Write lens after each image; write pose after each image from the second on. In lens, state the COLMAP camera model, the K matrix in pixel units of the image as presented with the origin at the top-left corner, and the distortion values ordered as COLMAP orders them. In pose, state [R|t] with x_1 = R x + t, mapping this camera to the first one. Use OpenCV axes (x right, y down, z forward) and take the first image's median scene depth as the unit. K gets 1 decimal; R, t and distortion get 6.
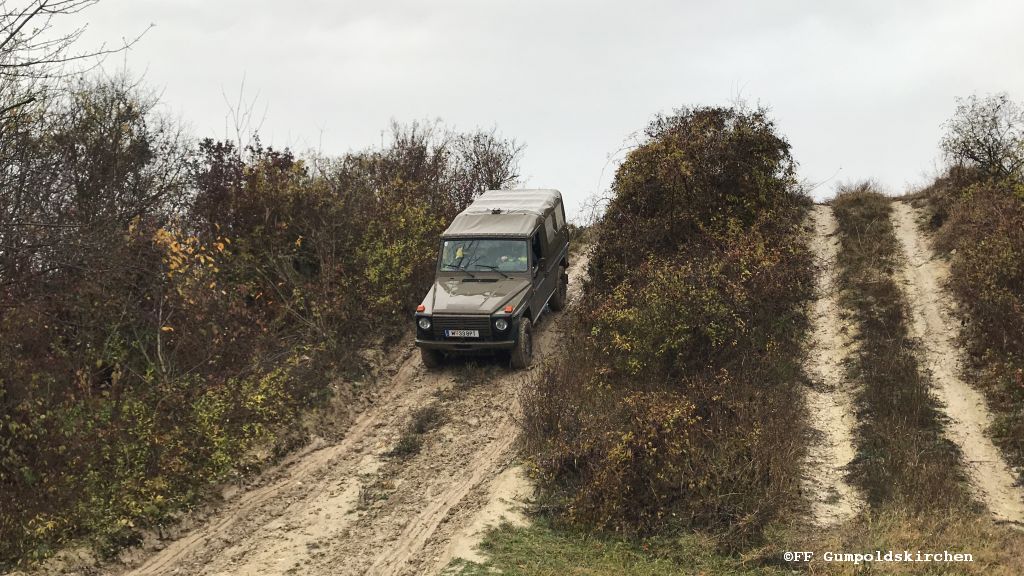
lens RADIAL K [[1061.9, 0, 491.6], [0, 1061.9, 288.1], [0, 0, 1]] dist [0.027102, 0.000000]
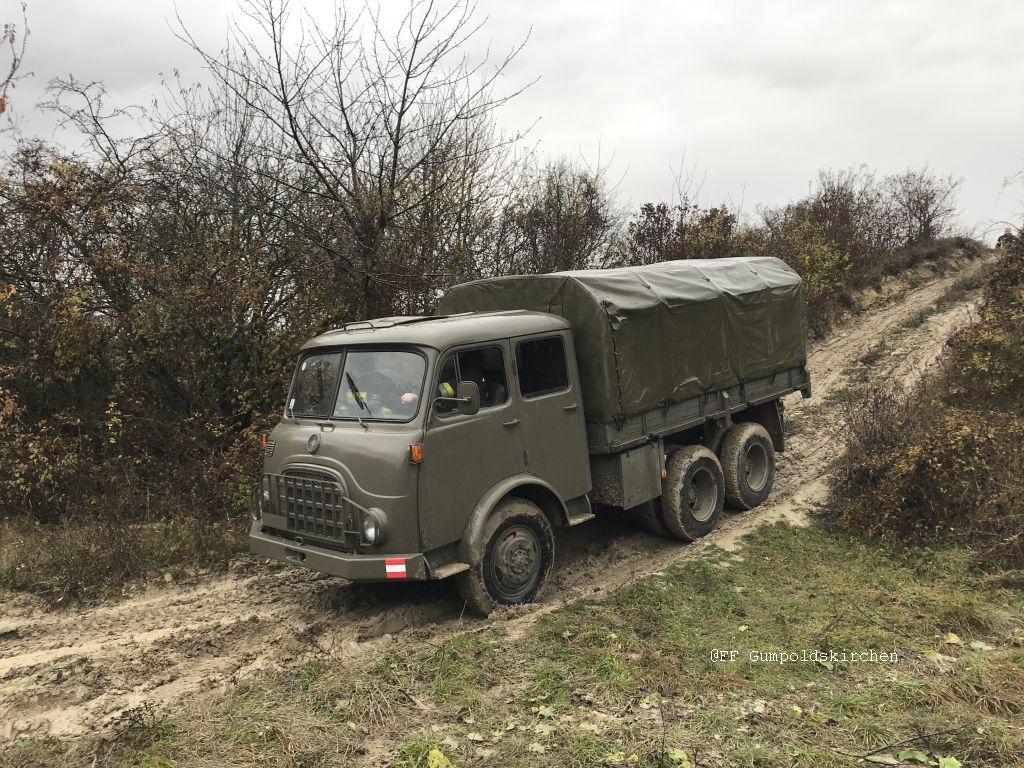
lens RADIAL K [[832.6, 0, 503.9], [0, 832.6, 374.7], [0, 0, 1]] dist [0.025073, -0.013630]
pose [[0.847688, 0.010615, -0.530390, 0.143660], [0.020225, 0.998426, 0.052307, 0.009849], [0.530110, -0.055067, 0.846139, 0.069009]]
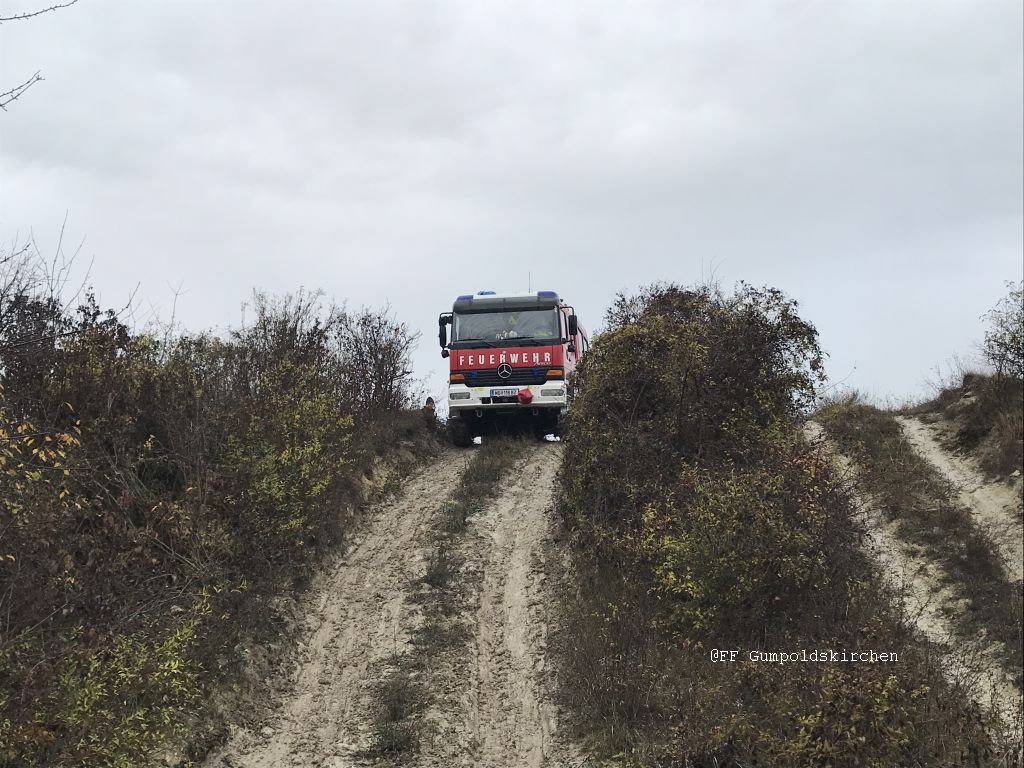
lens RADIAL K [[1269.7, 0, 469.7], [0, 1269.7, 361.4], [0, 0, 1]] dist [0.006968, 0.000000]
pose [[0.985253, 0.033179, 0.167857, -0.138327], [-0.009025, 0.989731, -0.142659, 0.024372], [-0.170867, 0.139040, 0.975434, 0.167531]]
